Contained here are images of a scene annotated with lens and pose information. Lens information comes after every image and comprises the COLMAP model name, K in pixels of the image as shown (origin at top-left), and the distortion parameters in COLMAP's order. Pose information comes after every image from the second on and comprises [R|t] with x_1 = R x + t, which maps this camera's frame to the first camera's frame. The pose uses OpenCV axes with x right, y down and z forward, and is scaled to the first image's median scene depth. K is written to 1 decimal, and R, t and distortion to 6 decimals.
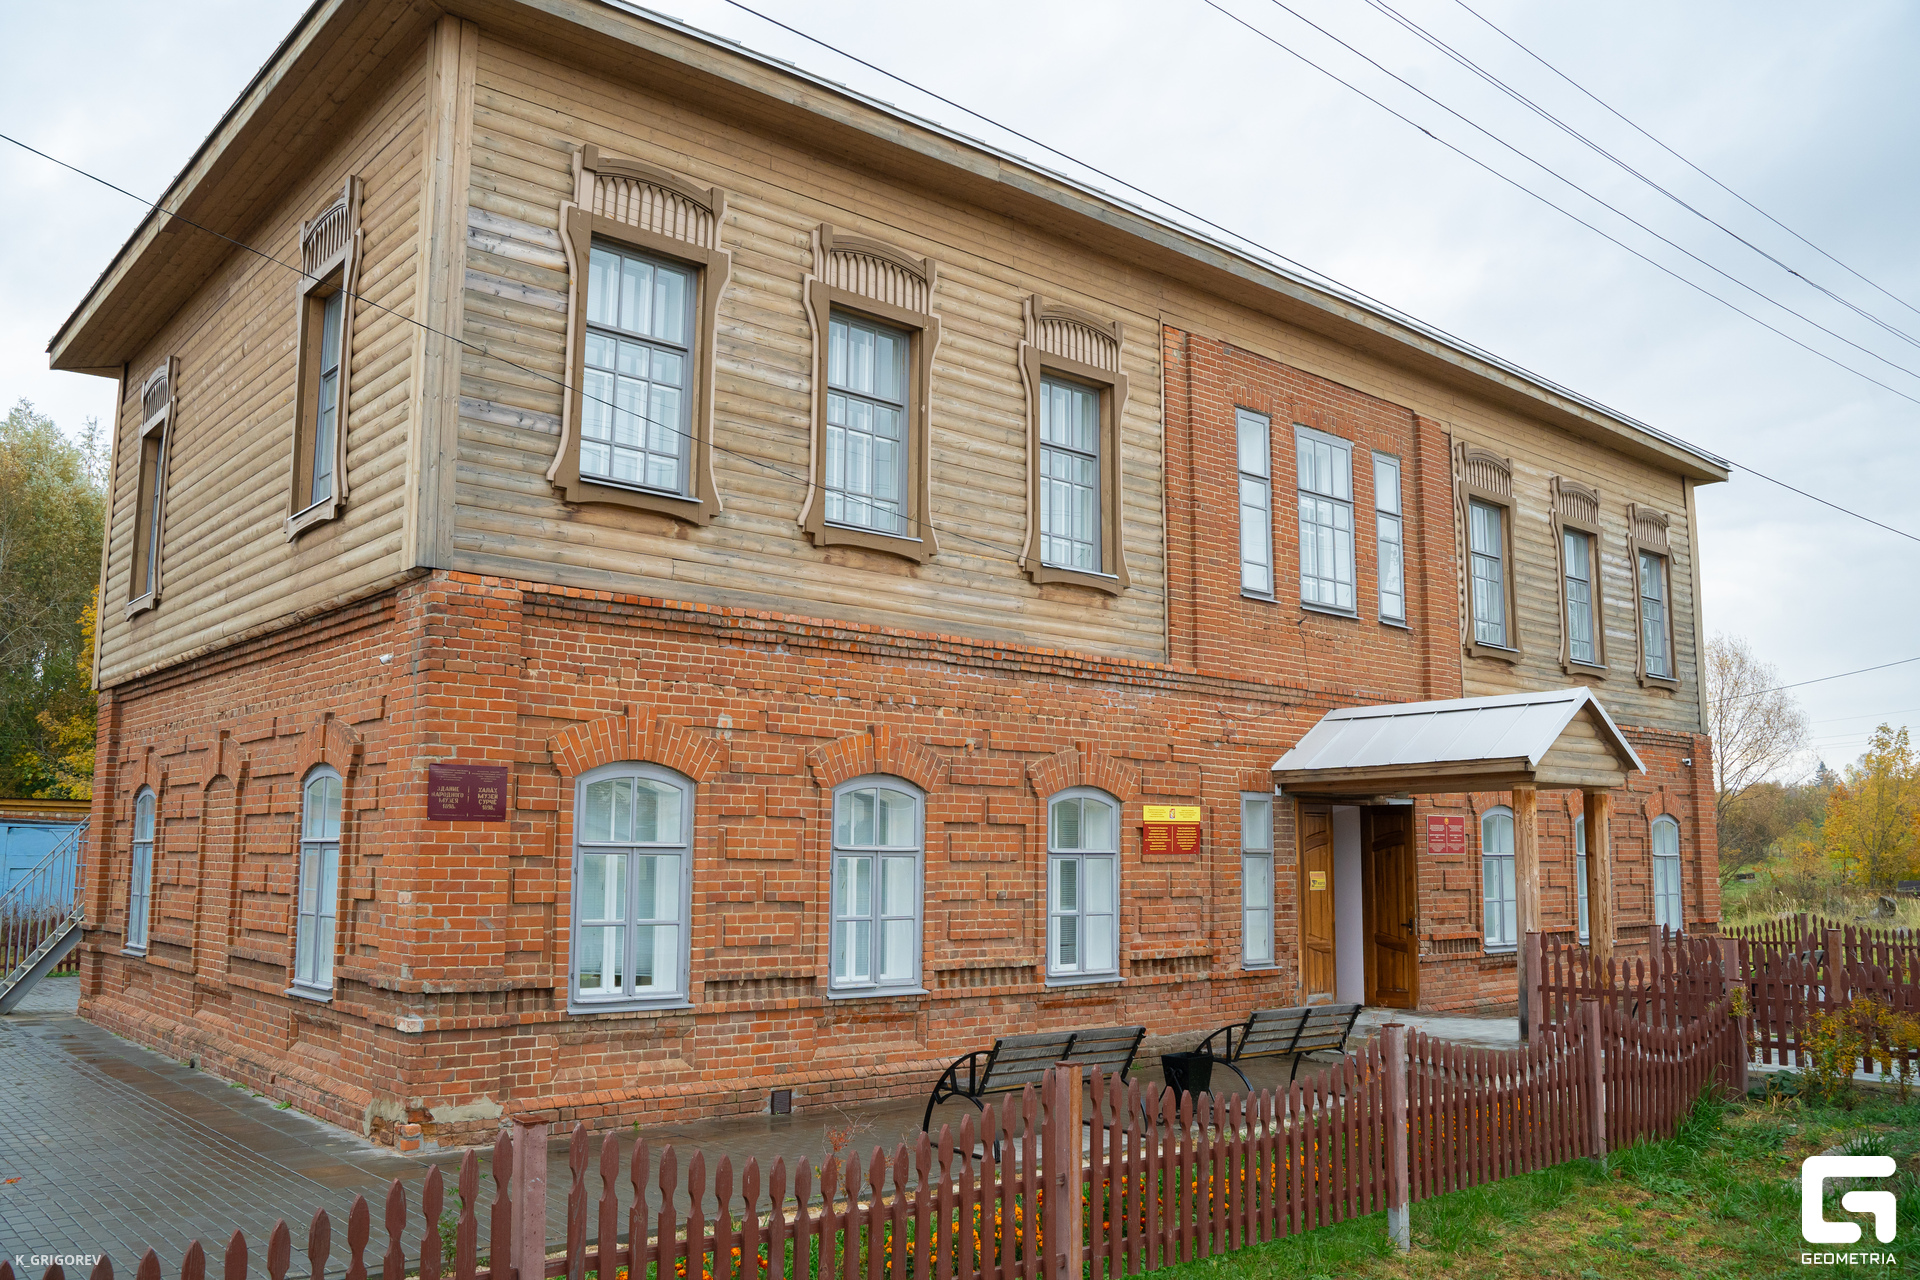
lens RADIAL K [[1557.4, 0, 962.2], [0, 1557.4, 614.7], [0, 0, 1]] dist [-0.100082, 0.001042]
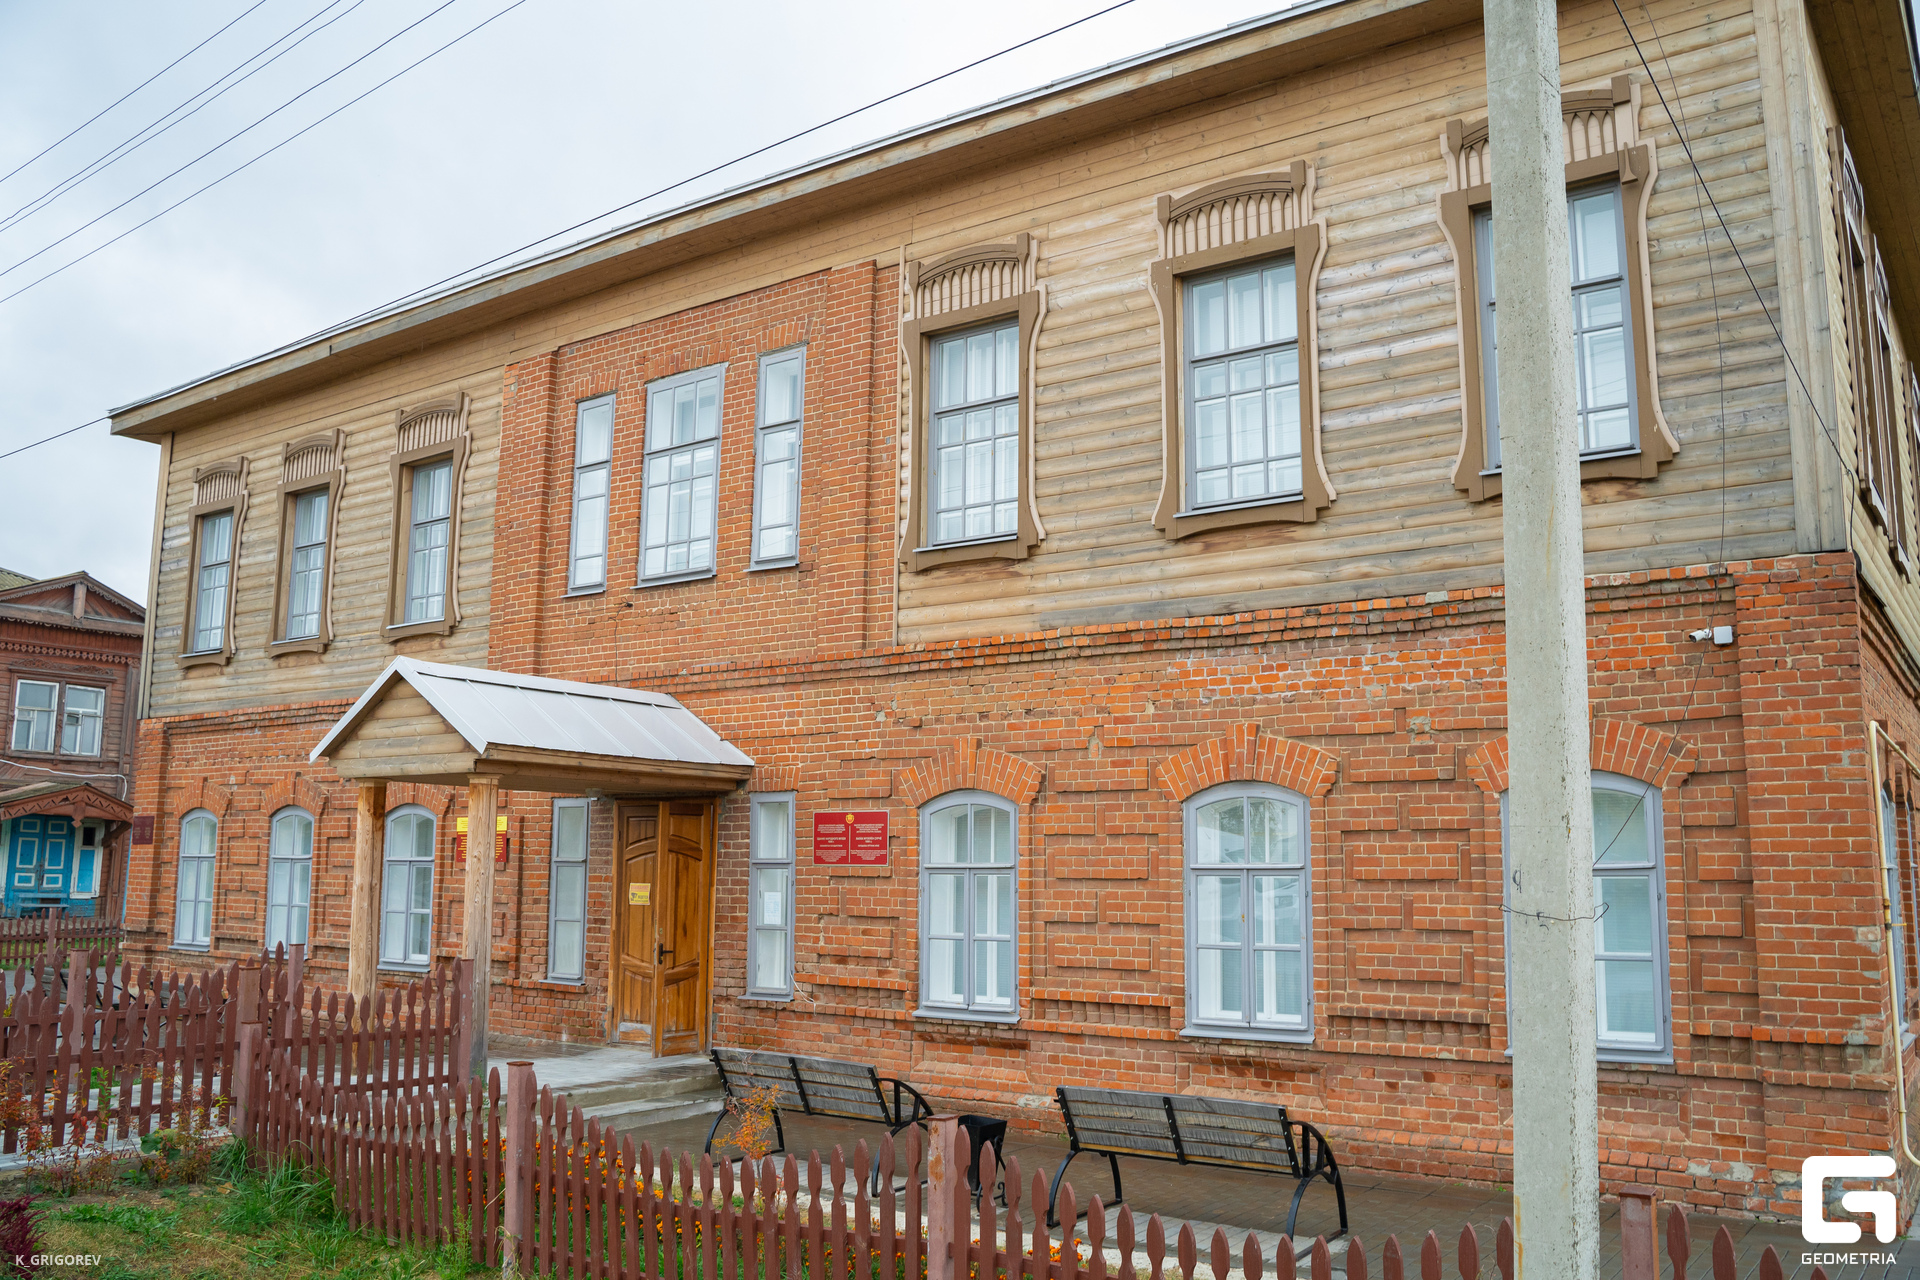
lens RADIAL K [[1535.0, 0, 960.0], [0, 1535.0, 640.0], [0, 0, 1]] dist [-0.103207, 0.002727]
pose [[0.229311, -0.154253, -0.961053, 1.043928], [0.142206, 0.982078, -0.123697, 0.152089], [0.962909, -0.108302, 0.247137, 0.908408]]
